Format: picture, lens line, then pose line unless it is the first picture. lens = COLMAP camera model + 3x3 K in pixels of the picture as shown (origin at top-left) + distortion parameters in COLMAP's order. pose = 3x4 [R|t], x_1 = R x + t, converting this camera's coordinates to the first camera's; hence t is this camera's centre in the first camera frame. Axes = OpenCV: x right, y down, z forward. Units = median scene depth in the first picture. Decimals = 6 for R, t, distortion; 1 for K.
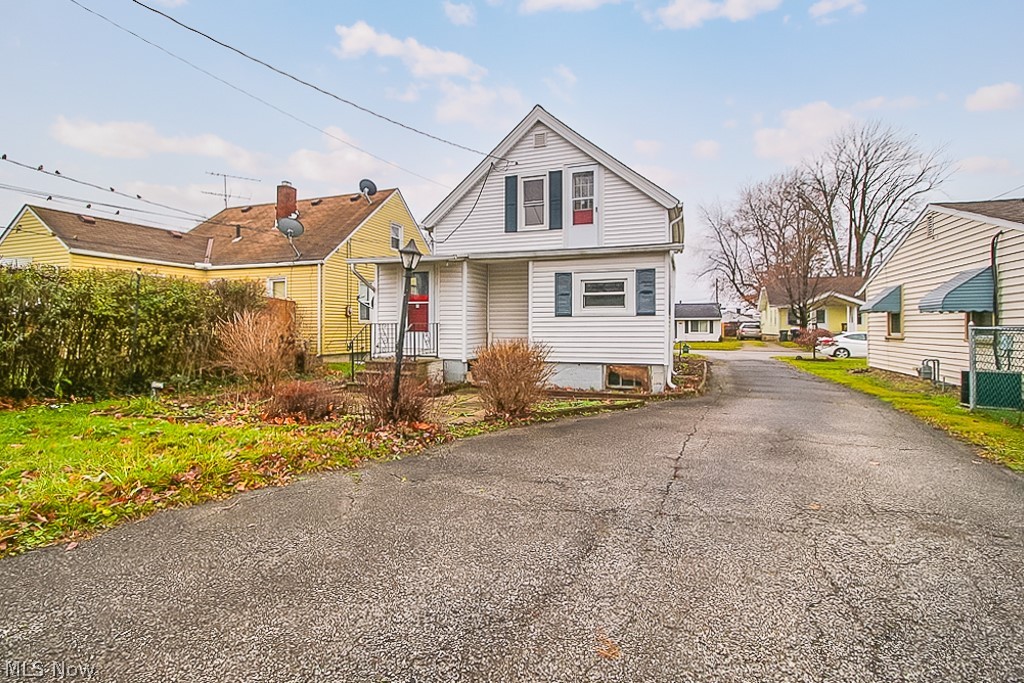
lens RADIAL K [[481.5, 0, 511.0], [0, 481.5, 326.7], [0, 0, 1]] dist [0.046779, -0.021936]
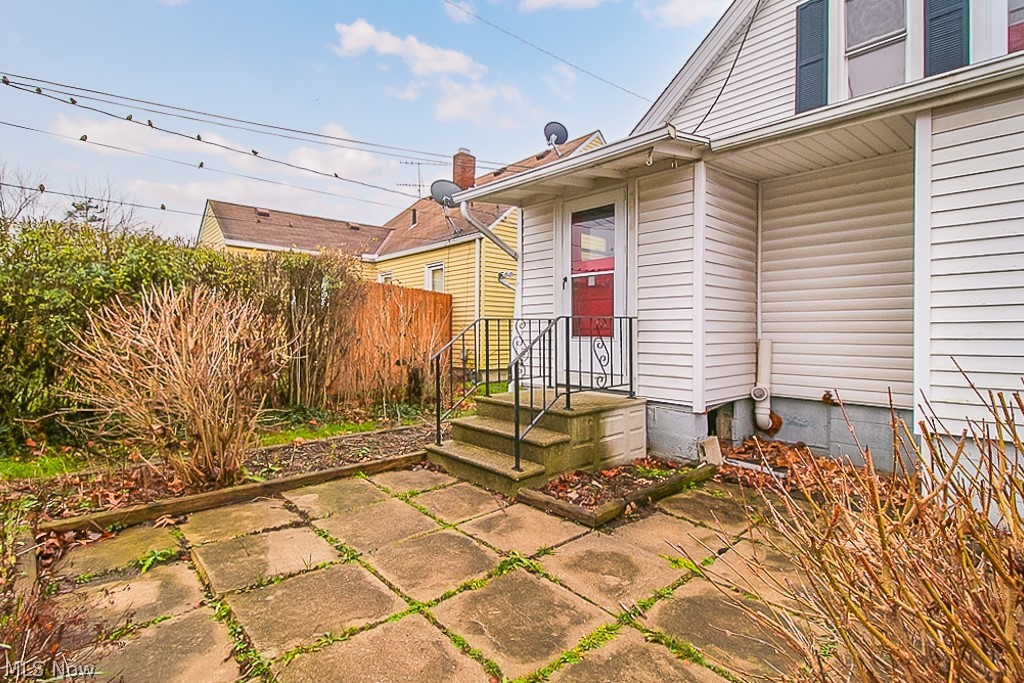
lens RADIAL K [[481.5, 0, 511.0], [0, 481.5, 326.7], [0, 0, 1]] dist [0.046779, -0.021936]
pose [[0.890347, -0.002768, -0.455274, -0.042027], [-0.003801, 0.999901, -0.013513, 0.006277], [0.455266, 0.013762, 0.890249, 0.457224]]
